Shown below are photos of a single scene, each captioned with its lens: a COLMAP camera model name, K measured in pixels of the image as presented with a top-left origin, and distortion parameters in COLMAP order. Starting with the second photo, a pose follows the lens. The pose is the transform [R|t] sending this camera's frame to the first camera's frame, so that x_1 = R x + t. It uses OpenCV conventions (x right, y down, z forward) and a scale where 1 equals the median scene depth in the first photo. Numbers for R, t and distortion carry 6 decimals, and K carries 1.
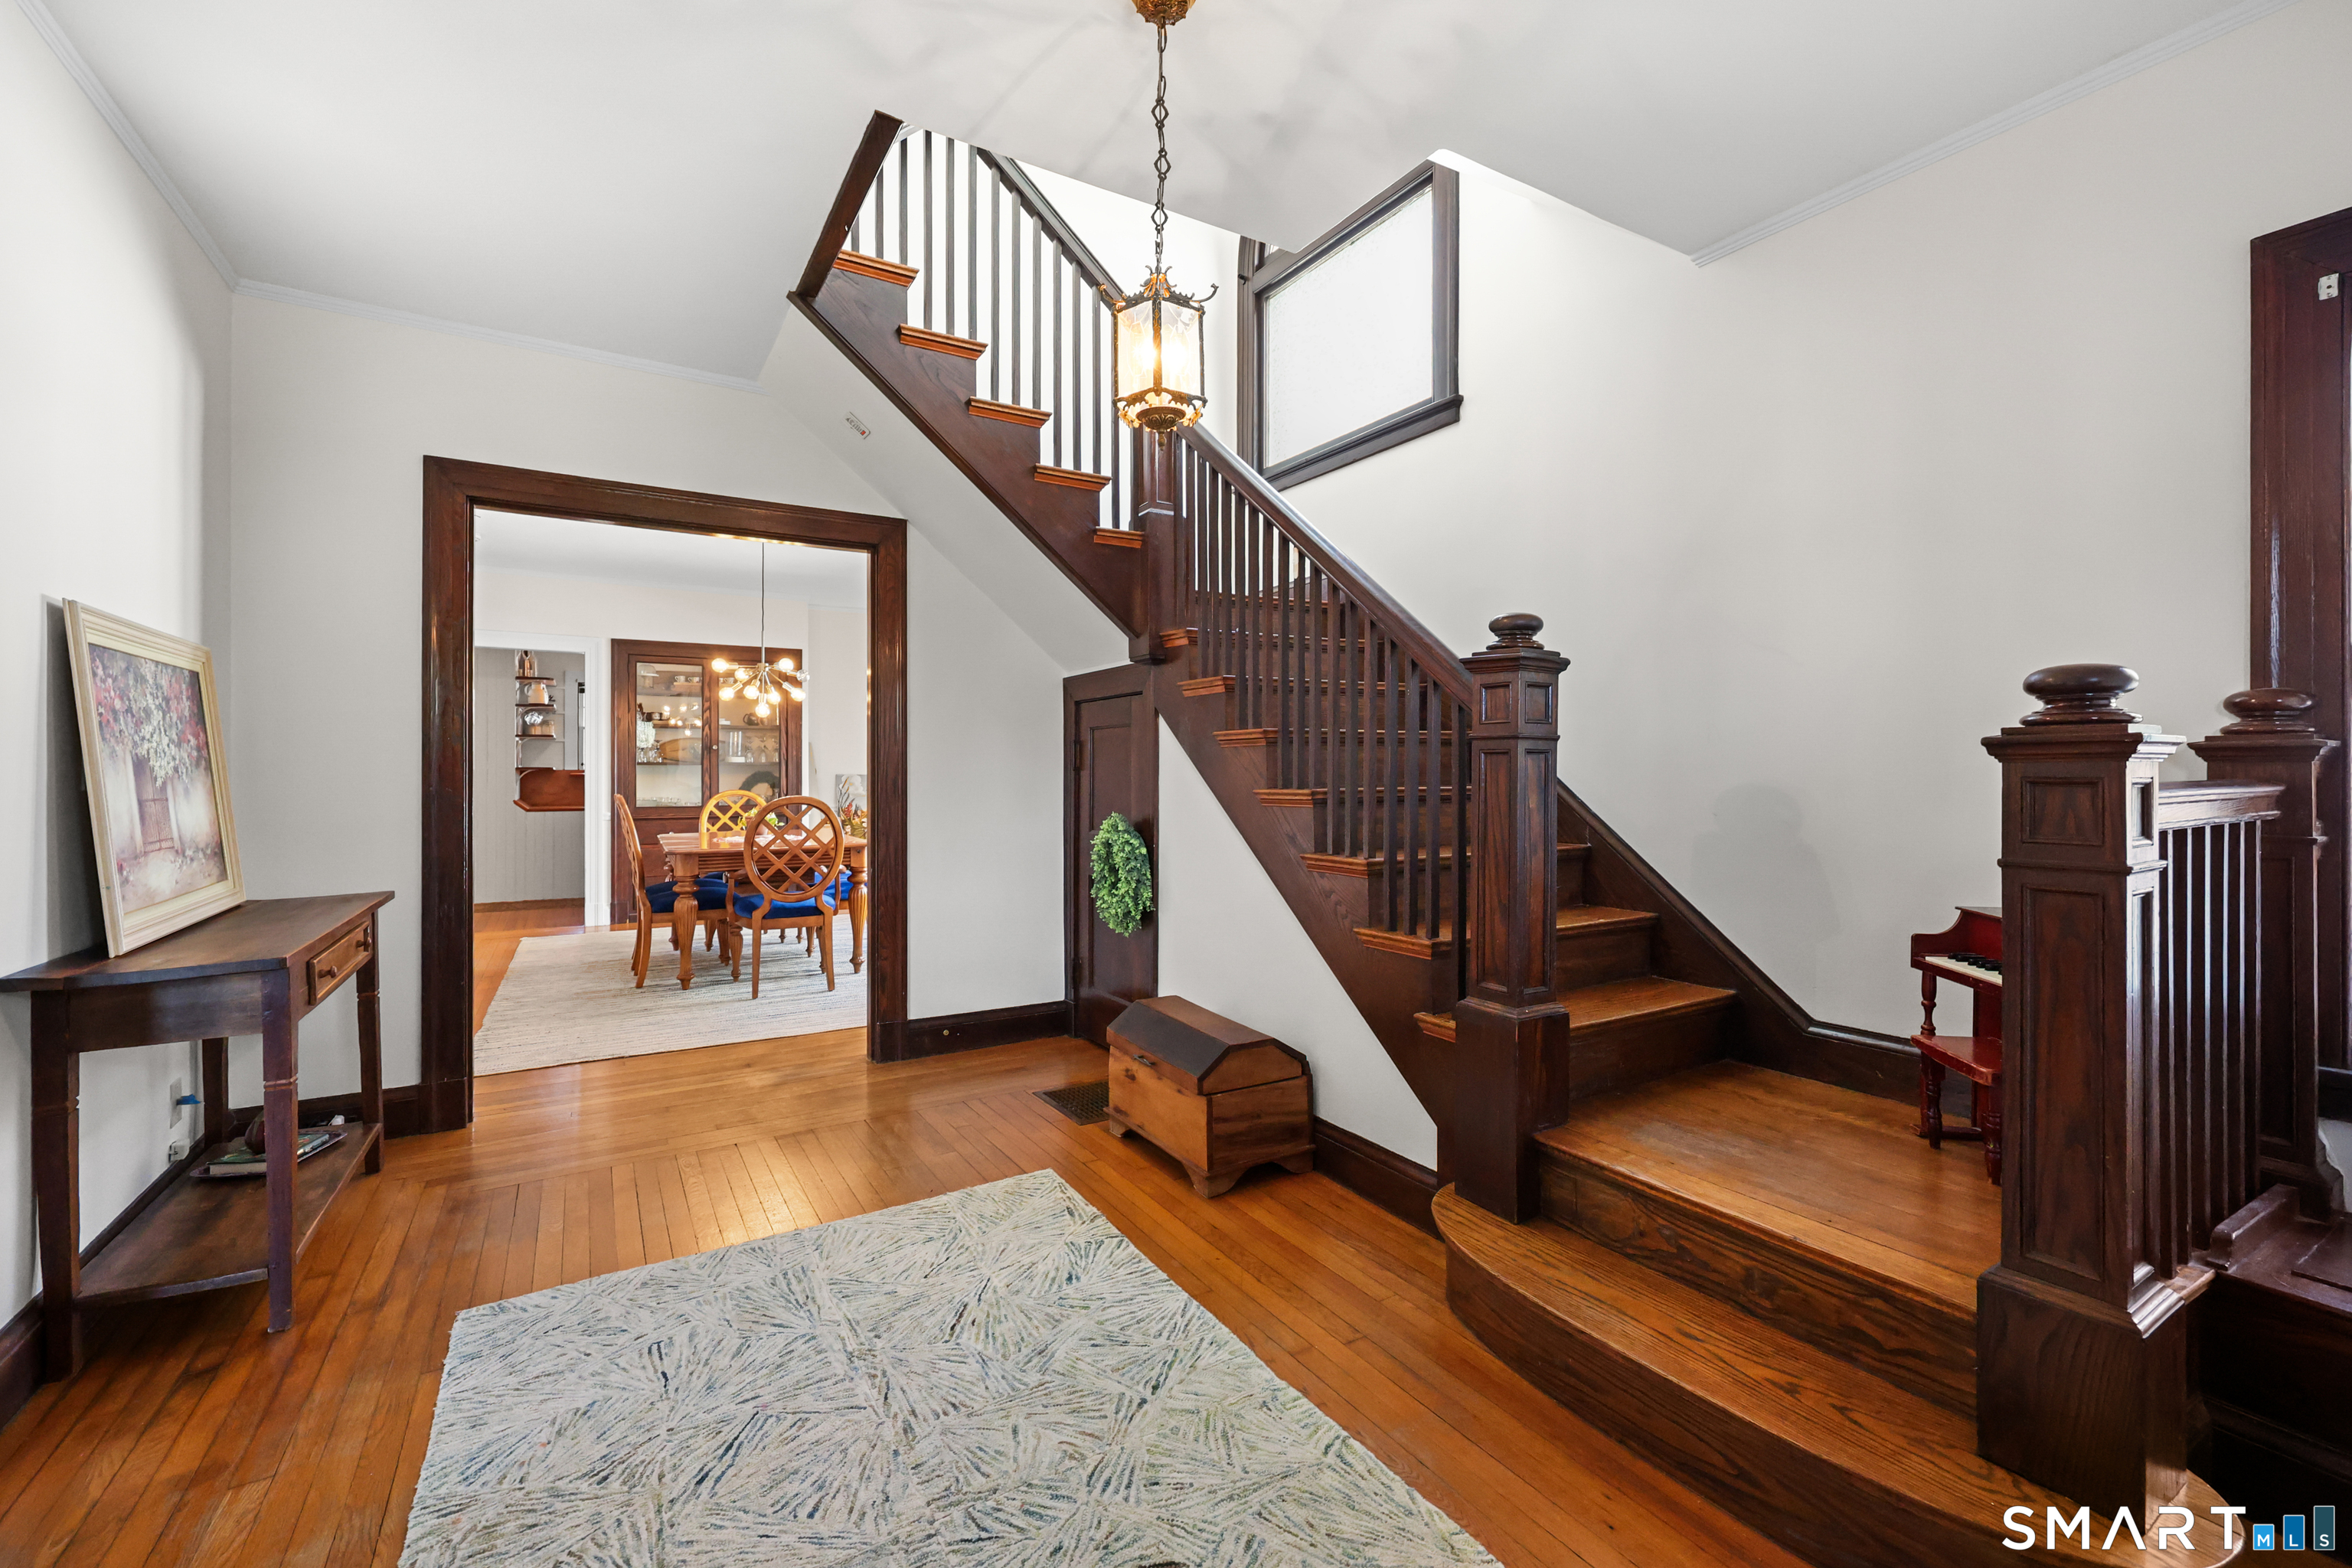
lens RADIAL K [[970.1, 0, 1175.5], [0, 970.1, 767.3], [0, 0, 1]] dist [-0.001475, 0.000029]
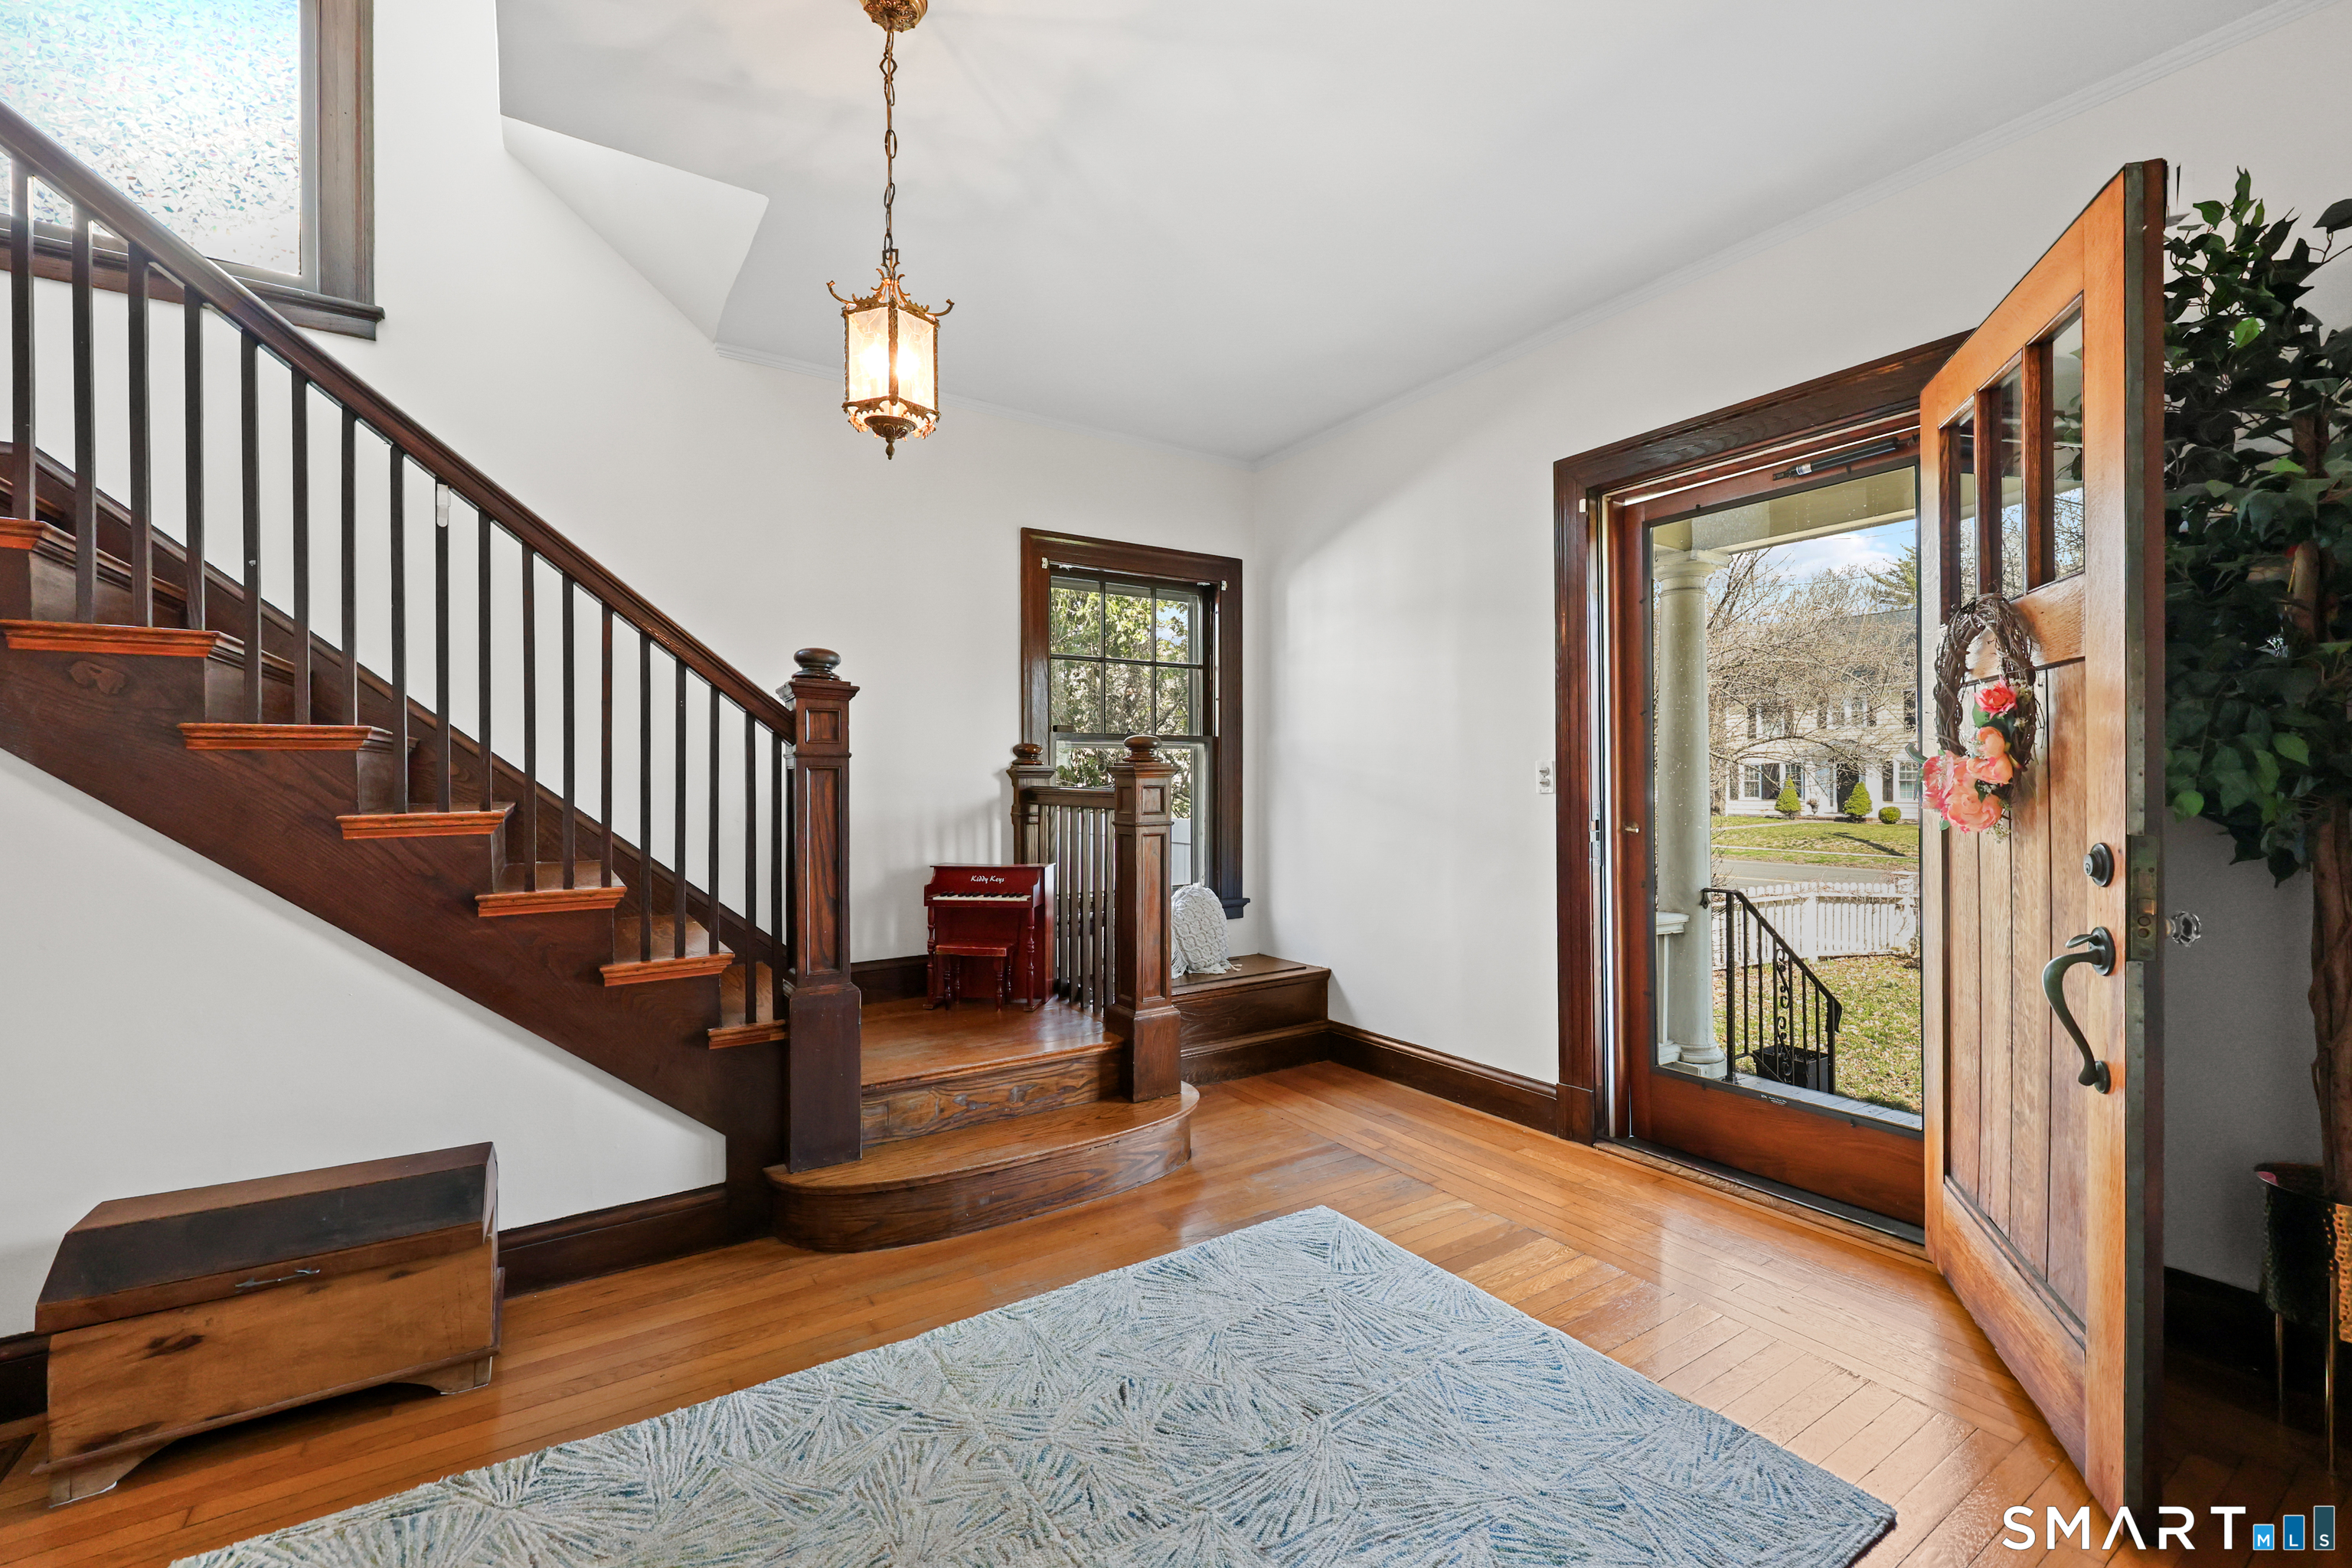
lens RADIAL K [[991.8, 0, 1176.0], [0, 991.8, 784.0], [0, 0, 1]] dist [-0.009079, -0.000070]
pose [[-0.034650, -0.005040, 0.999387, -0.854807], [0.002169, 0.999985, 0.005118, -0.002646], [-0.999397, 0.002345, -0.034638, 0.619810]]
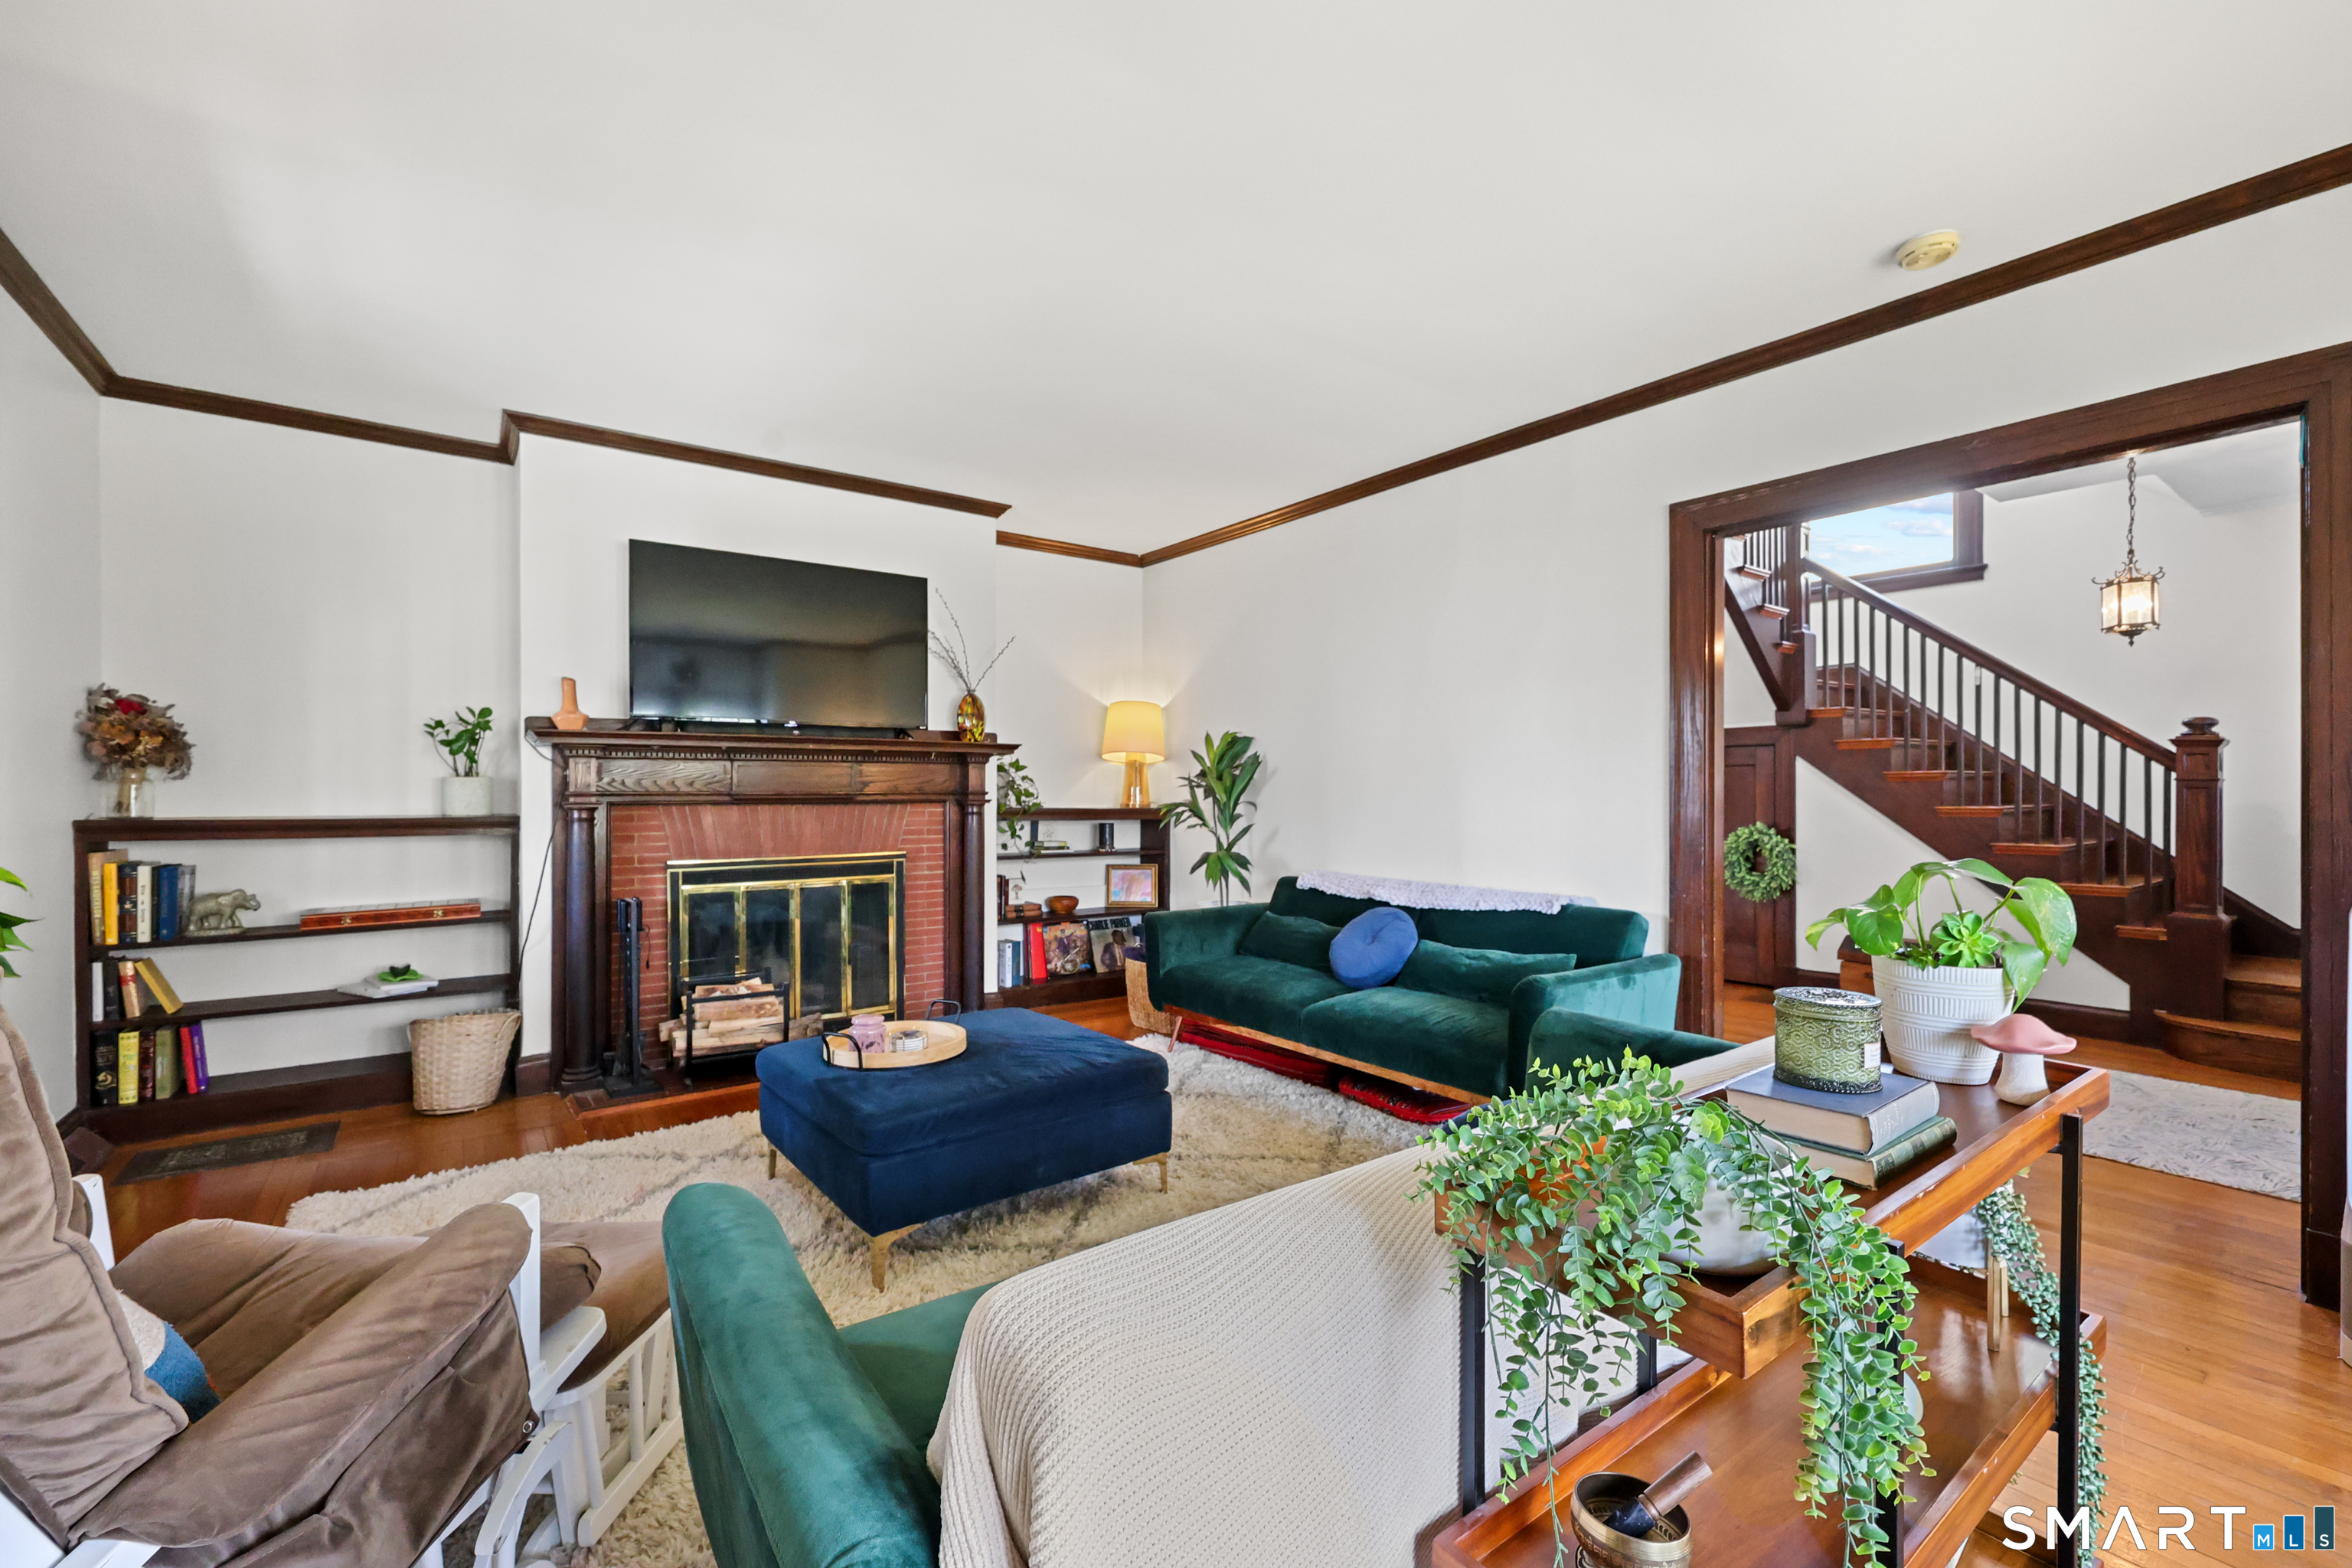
lens RADIAL K [[992.4, 0, 1178.8], [0, 992.4, 790.7], [0, 0, 1]] dist [-0.001085, -0.000137]
pose [[0.995071, -0.002986, 0.099117, -1.934197], [0.003223, 0.999992, -0.002227, -0.010394], [-0.099110, 0.002536, 0.995073, -0.808854]]
